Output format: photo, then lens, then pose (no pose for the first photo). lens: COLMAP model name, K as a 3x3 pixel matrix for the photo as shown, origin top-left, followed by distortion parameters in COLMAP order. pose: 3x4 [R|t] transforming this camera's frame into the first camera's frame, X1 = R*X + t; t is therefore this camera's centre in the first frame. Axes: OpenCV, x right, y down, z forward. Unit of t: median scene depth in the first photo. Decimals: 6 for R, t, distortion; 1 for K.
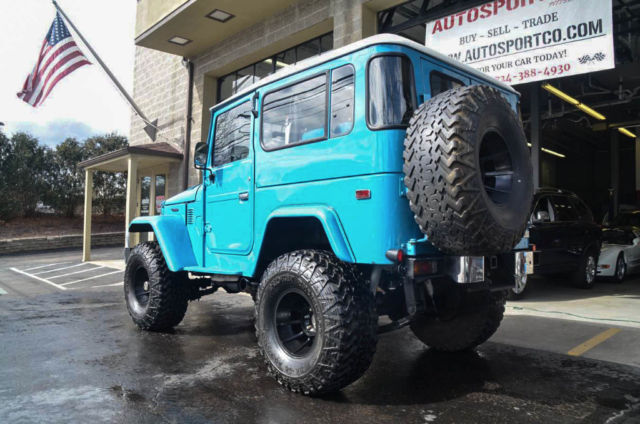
lens RADIAL K [[487.0, 0, 318.8], [0, 487.0, 218.3], [0, 0, 1]] dist [-0.151853, 0.075682]
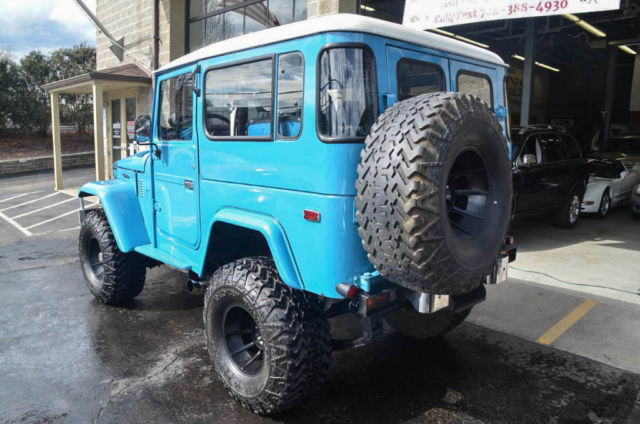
lens RADIAL K [[488.0, 0, 321.1], [0, 488.0, 218.8], [0, 0, 1]] dist [-0.153478, 0.085915]
pose [[0.999591, -0.000932, 0.028578, 0.048137], [-0.004739, 0.980242, 0.197744, -0.125192], [-0.028198, -0.197799, 0.979837, 0.090170]]
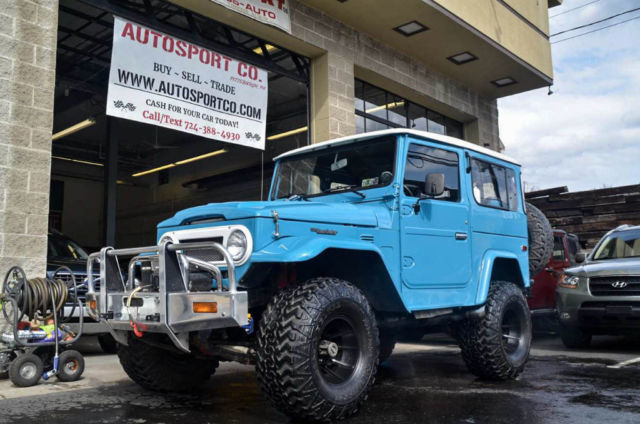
lens RADIAL K [[603.2, 0, 321.5], [0, 603.2, 216.5], [0, 0, 1]] dist [-0.046217, 0.000000]
pose [[-0.082285, 0.120939, 0.989244, -1.171214], [-0.009226, 0.992475, -0.122102, 0.062942], [-0.996566, -0.019174, -0.080550, 1.121379]]
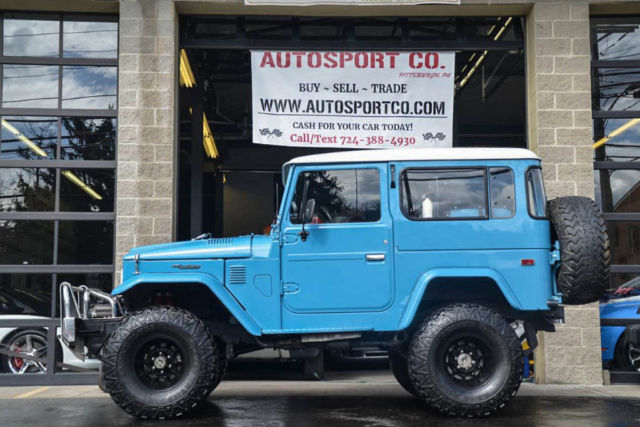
lens RADIAL K [[920.7, 0, 331.0], [0, 920.7, 250.1], [0, 0, 1]] dist [0.047758, 0.000000]
pose [[0.632391, 0.051094, 0.772962, -1.394861], [0.000416, 0.997800, -0.066297, 0.056562], [-0.774649, 0.042247, 0.630978, -0.154198]]
